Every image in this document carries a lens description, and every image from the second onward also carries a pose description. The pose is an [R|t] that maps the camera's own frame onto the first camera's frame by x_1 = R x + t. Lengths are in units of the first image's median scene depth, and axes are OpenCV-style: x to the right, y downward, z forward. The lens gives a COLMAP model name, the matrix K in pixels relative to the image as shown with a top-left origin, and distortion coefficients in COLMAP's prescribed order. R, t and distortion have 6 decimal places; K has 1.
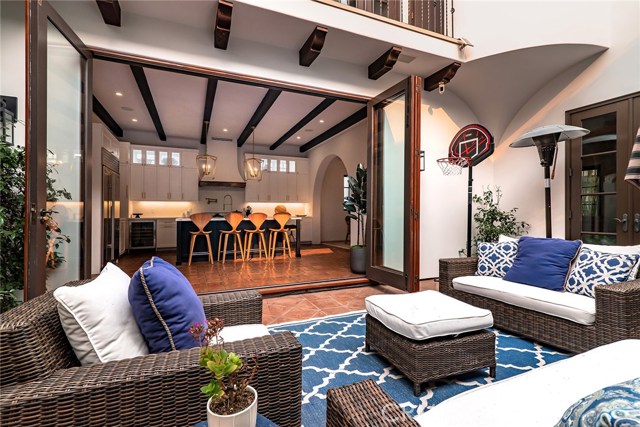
lens RADIAL K [[293.2, 0, 315.1], [0, 293.2, 216.3], [0, 0, 1]] dist [0.009911, -0.001803]
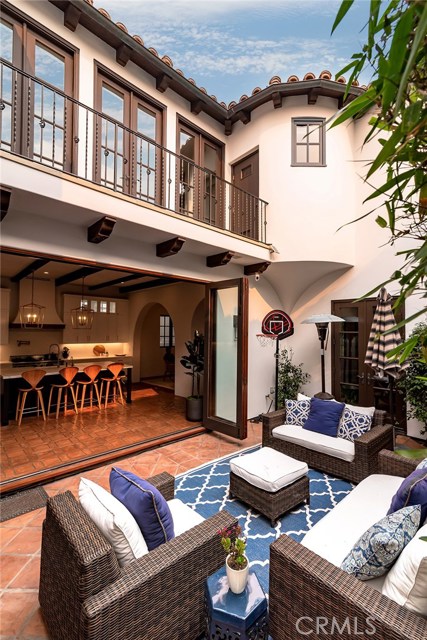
lens RADIAL K [[293.2, 0, 209.7], [0, 293.2, 322.1], [0, 0, 1]] dist [0.009911, -0.001803]
pose [[0.939666, 0.020791, 0.341461, -0.254031], [-0.010857, 0.999461, -0.030977, -0.211617], [-0.341921, 0.025401, 0.939385, -0.198015]]
